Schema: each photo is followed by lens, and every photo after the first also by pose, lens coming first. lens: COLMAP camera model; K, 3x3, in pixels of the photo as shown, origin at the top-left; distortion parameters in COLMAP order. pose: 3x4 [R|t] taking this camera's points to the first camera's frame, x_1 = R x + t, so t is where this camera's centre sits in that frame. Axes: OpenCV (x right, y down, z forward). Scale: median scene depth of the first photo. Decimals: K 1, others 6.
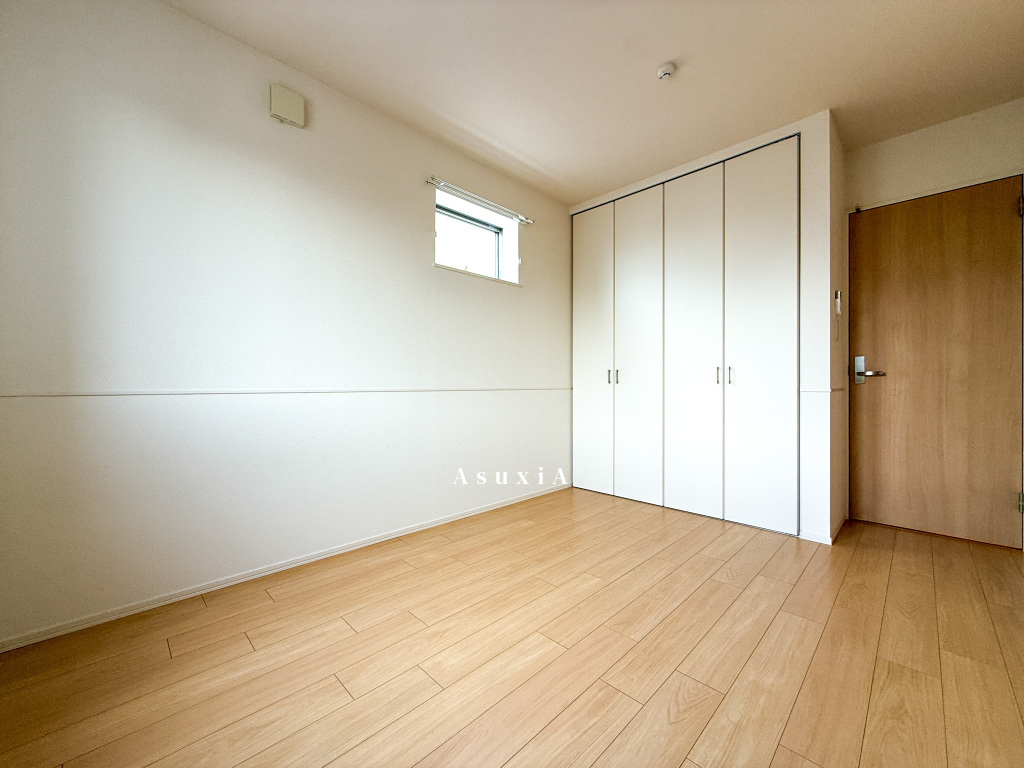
lens RADIAL K [[407.6, 0, 509.7], [0, 407.6, 386.0], [0, 0, 1]] dist [-0.002944, 0.000508]
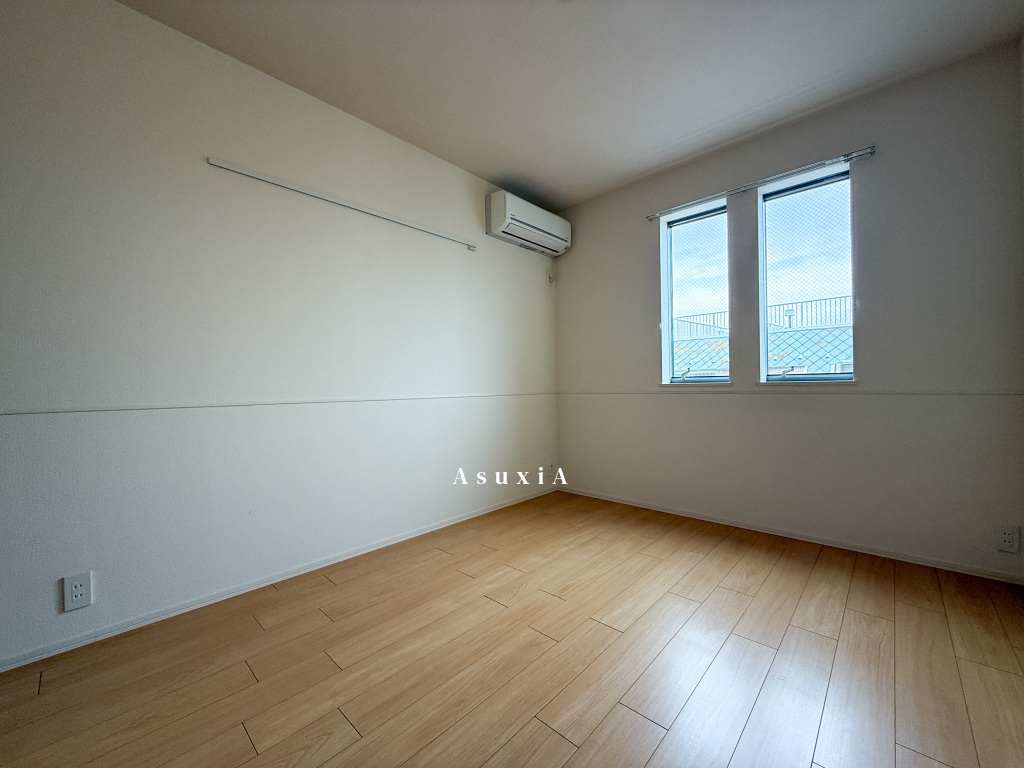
lens RADIAL K [[407.6, 0, 510.9], [0, 407.6, 382.6], [0, 0, 1]] dist [-0.002944, 0.000508]
pose [[-0.999372, 0.013581, -0.032721, 0.271337], [0.013655, 0.999905, -0.002037, -0.021826], [0.032691, -0.002483, -0.999462, 1.468379]]
